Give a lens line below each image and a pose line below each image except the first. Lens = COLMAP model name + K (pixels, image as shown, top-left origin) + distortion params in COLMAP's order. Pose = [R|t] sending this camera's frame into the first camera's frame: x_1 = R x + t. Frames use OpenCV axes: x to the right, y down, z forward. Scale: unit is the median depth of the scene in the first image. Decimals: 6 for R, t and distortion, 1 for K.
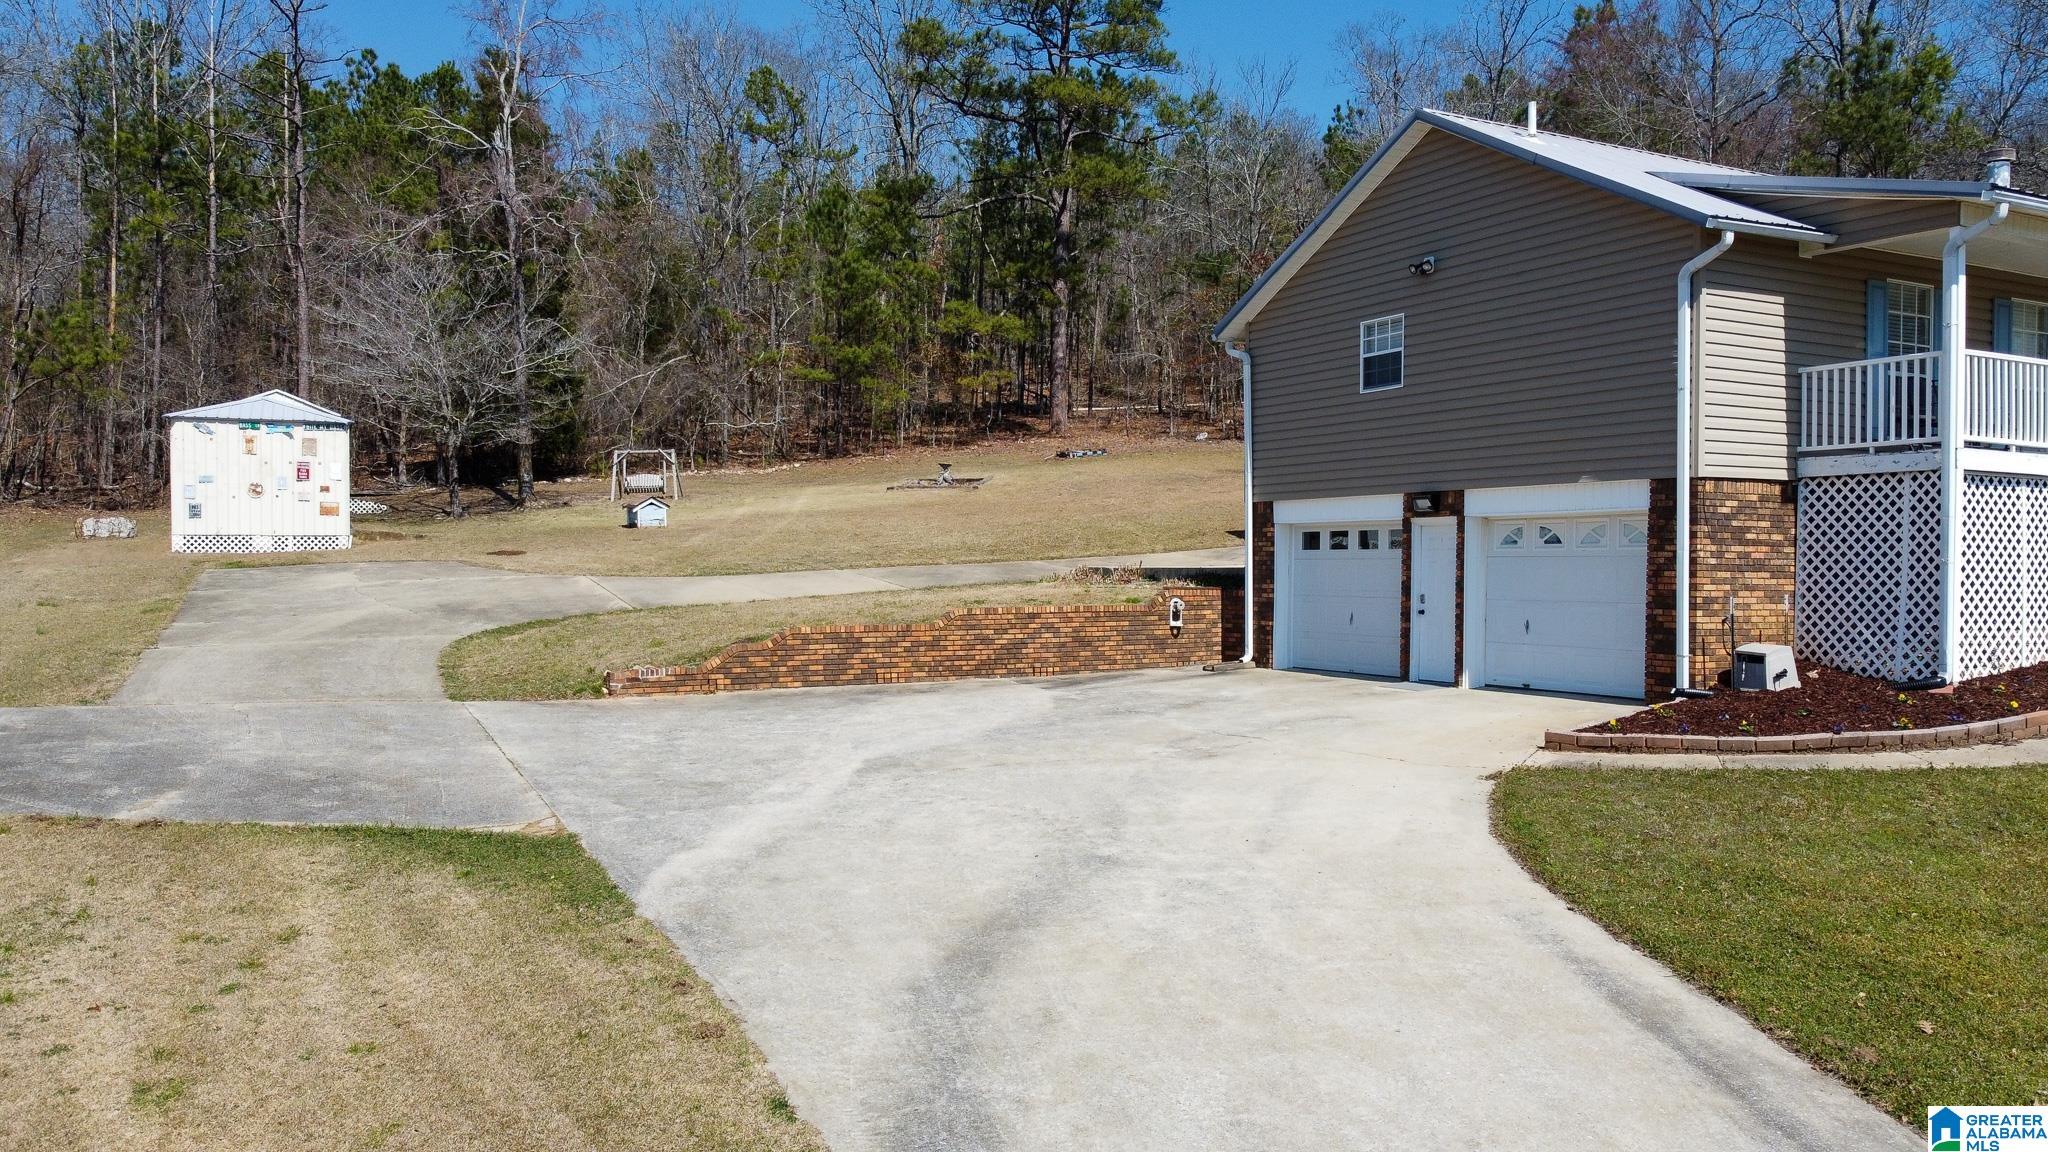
lens RADIAL K [[1541.9, 0, 1028.0], [0, 1541.9, 577.8], [0, 0, 1]] dist [-0.009298, -0.001880]
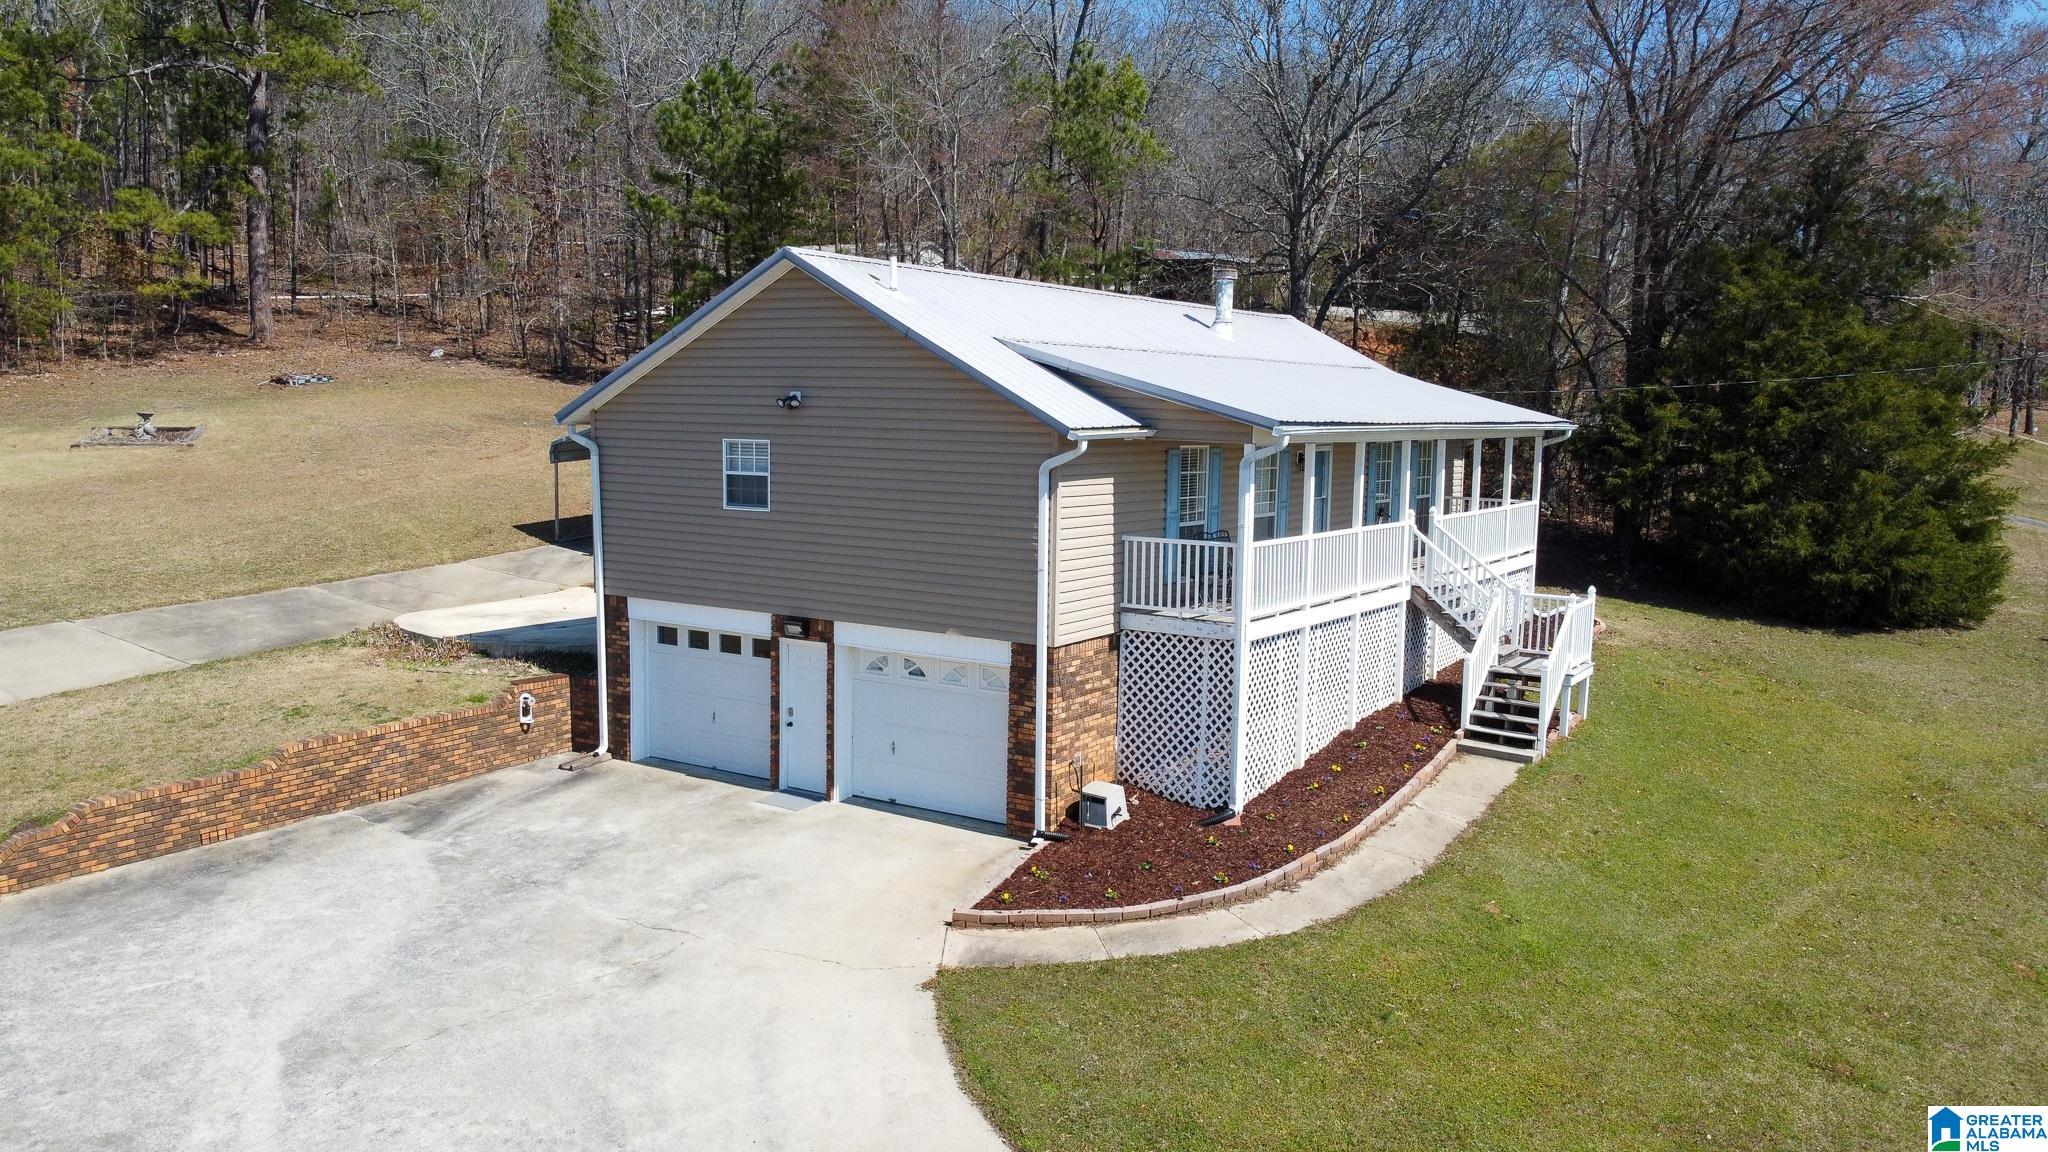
lens RADIAL K [[1533.8, 0, 1022.4], [0, 1533.8, 580.4], [0, 0, 1]] dist [-0.003368, 0.000341]
pose [[0.873453, -0.049778, 0.484357, -0.111852], [-0.005289, 0.993732, 0.111665, -0.197227], [-0.486880, -0.100096, 0.867715, 0.018146]]
